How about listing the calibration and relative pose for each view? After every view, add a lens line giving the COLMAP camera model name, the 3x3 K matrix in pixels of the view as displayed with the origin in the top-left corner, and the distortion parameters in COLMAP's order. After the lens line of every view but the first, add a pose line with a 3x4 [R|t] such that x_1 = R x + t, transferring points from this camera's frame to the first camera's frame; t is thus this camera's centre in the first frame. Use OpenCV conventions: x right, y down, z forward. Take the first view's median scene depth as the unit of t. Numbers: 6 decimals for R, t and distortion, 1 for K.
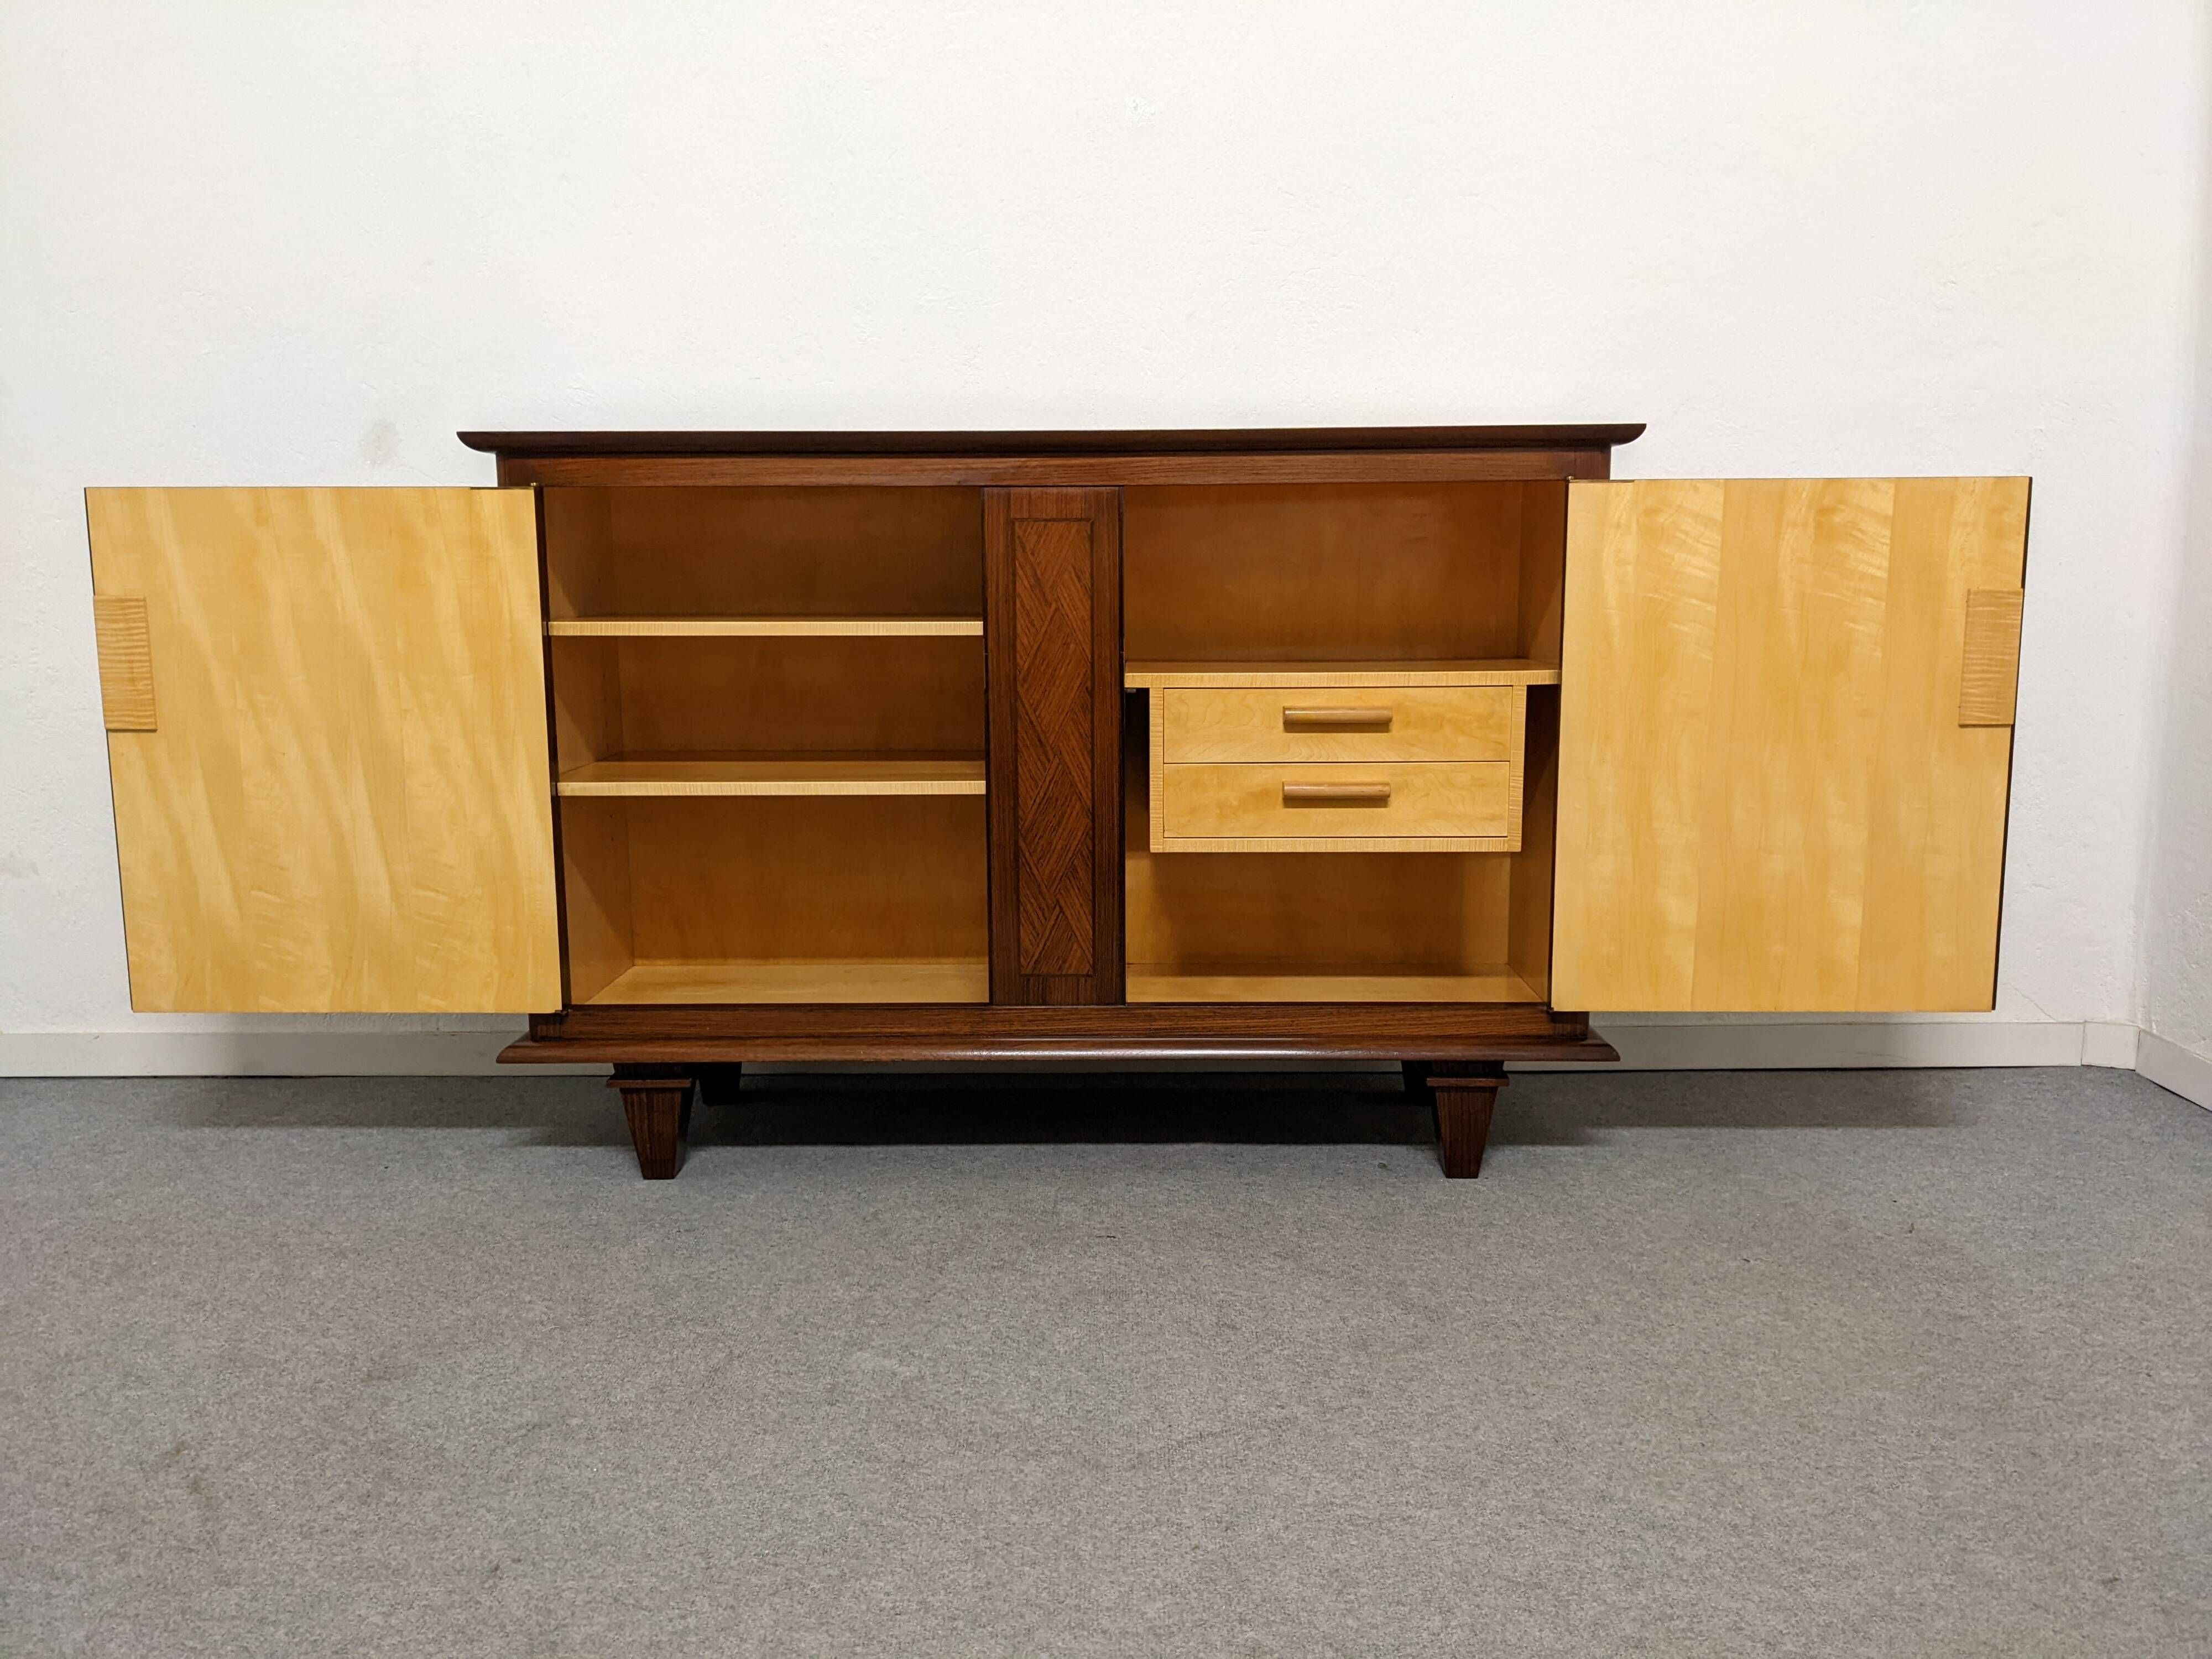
lens RADIAL K [[1756.5, 0, 1121.5], [0, 1756.5, 844.5], [0, 0, 1]] dist [0.057386, -0.094953]
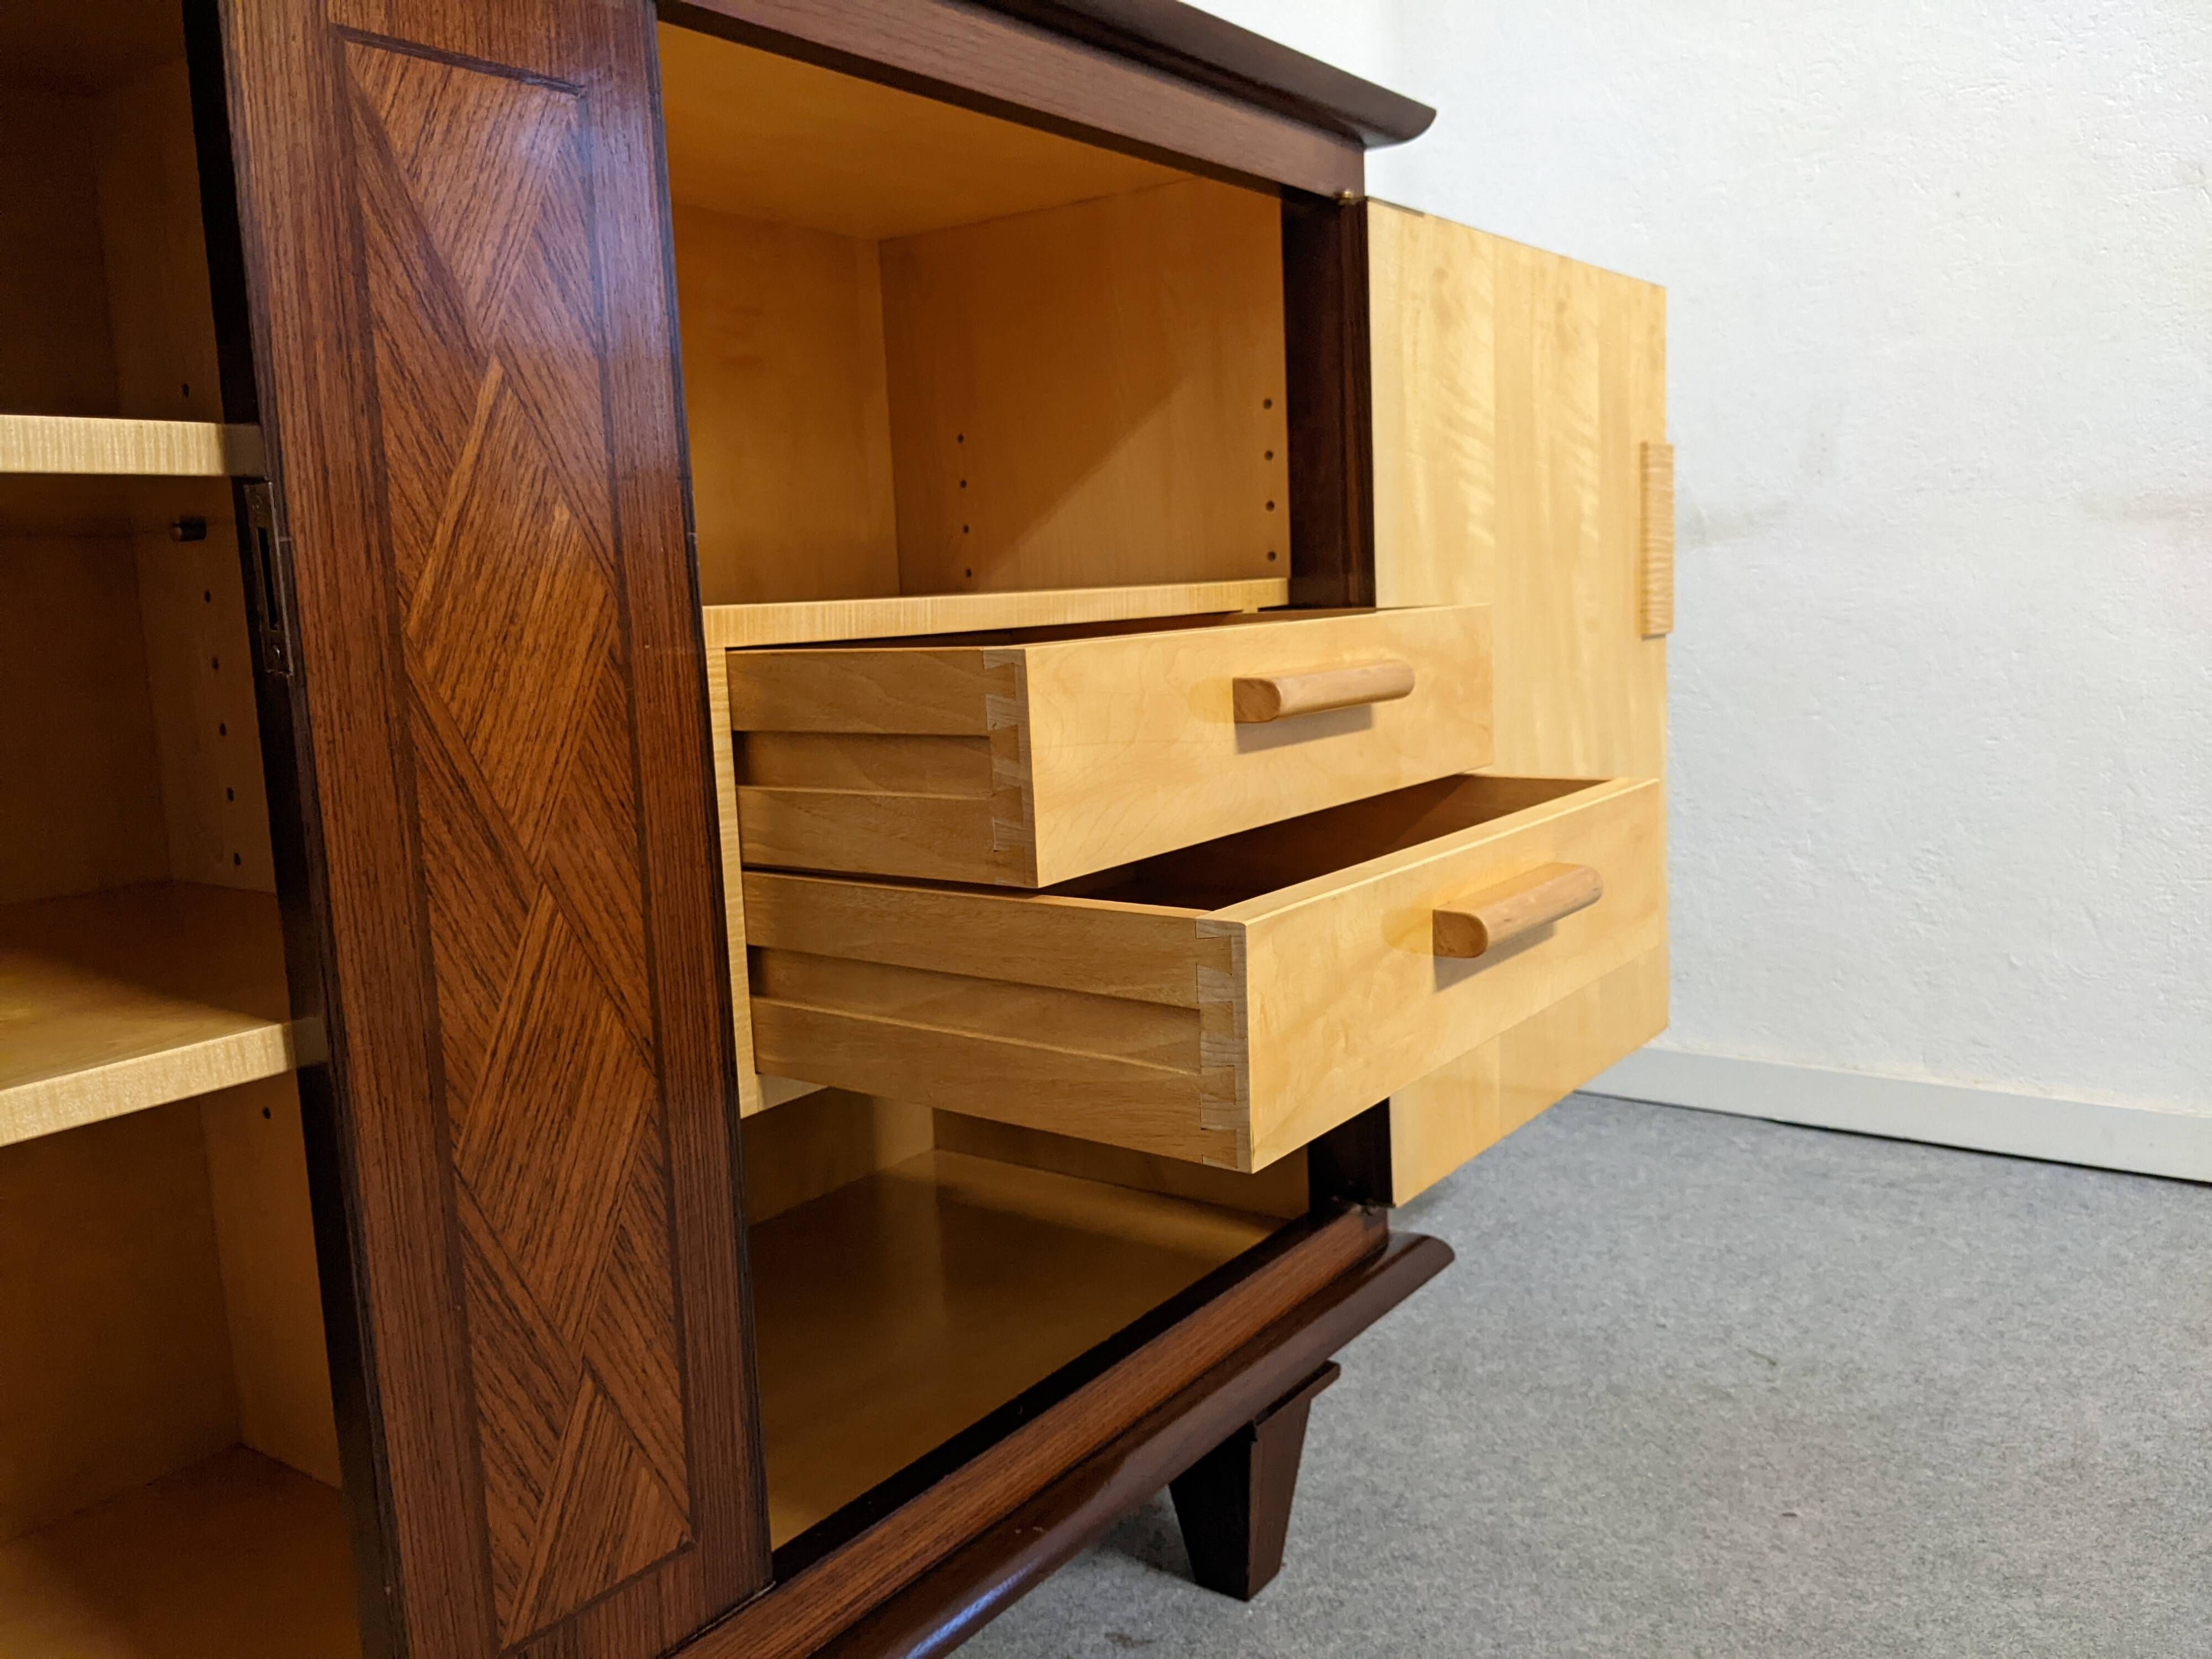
lens RADIAL K [[1756.5, 0, 1116.0], [0, 1756.5, 827.6], [0, 0, 1]] dist [0.057386, -0.094953]
pose [[0.574049, -0.133553, 0.807856, -0.222401], [0.163872, 0.985387, 0.046458, -0.058653], [-0.802256, 0.105716, 0.587546, 0.751529]]
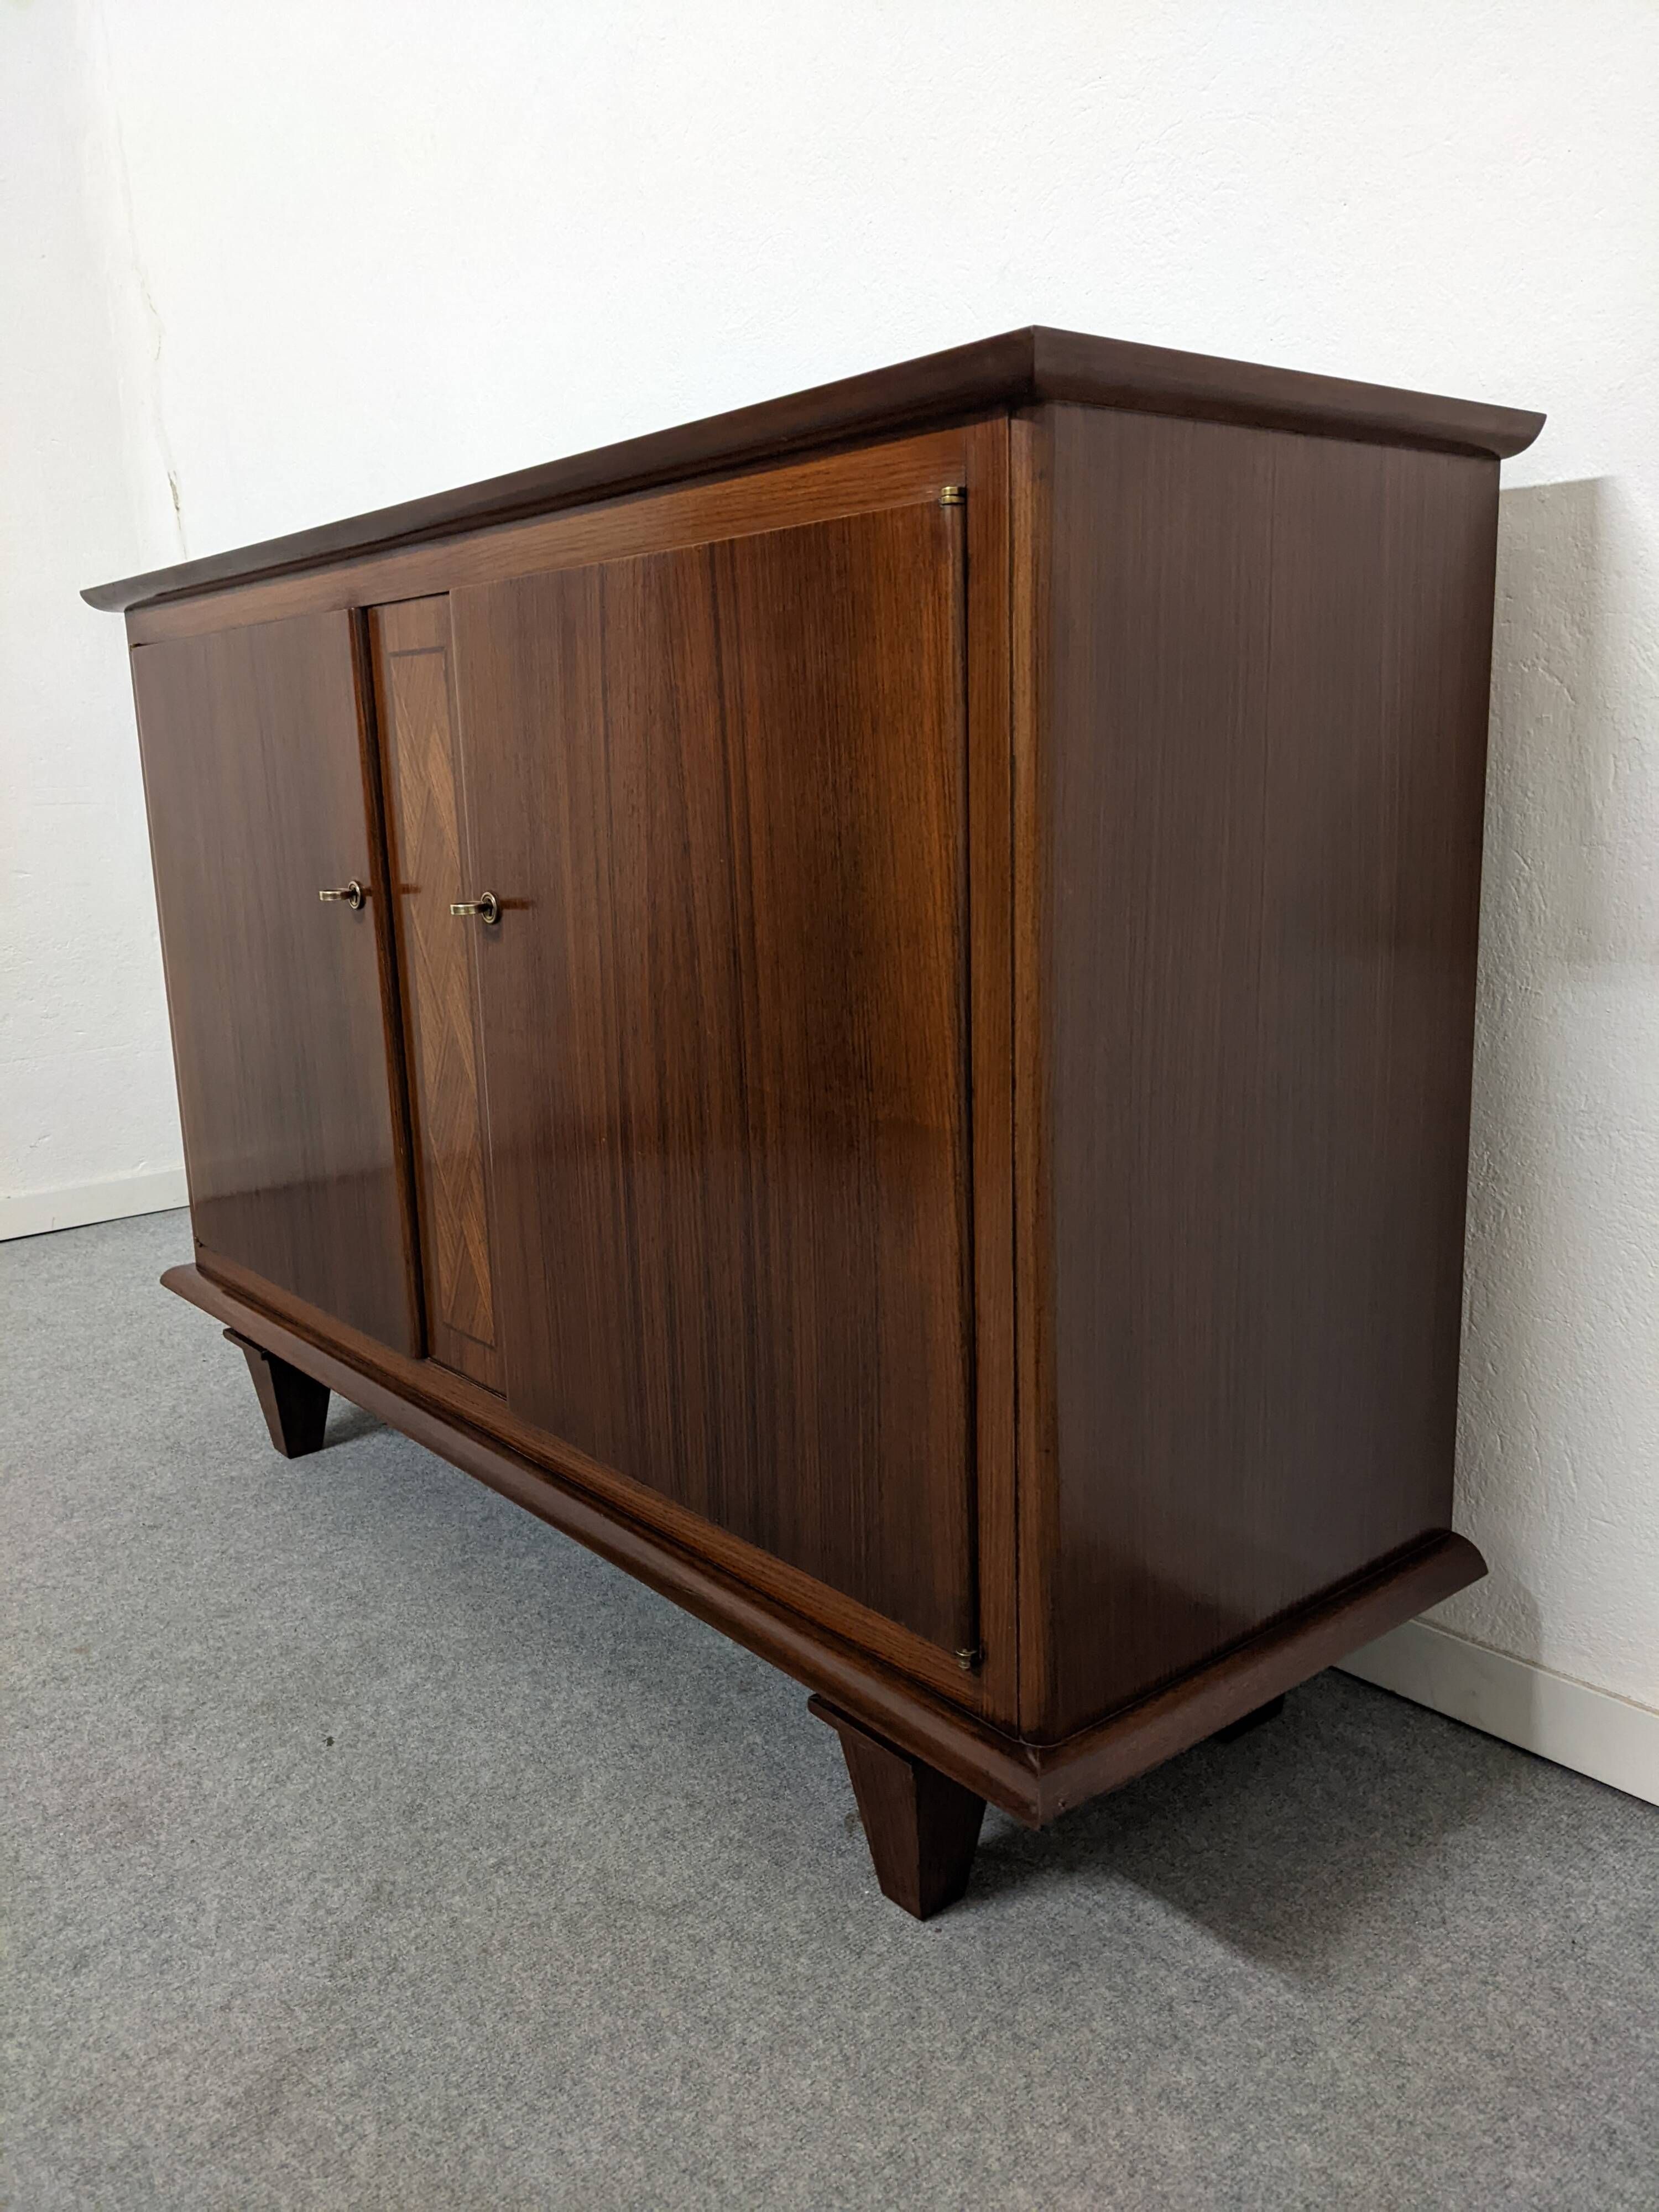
lens RADIAL K [[1756.5, 0, 810.0], [0, 1756.5, 1108.3], [0, 0, 1]] dist [0.057386, -0.094953]
pose [[0.633708, 0.141202, -0.760576, 0.564582], [-0.088944, 0.989979, 0.109683, -0.100958], [0.768442, -0.001859, 0.639916, 0.684124]]
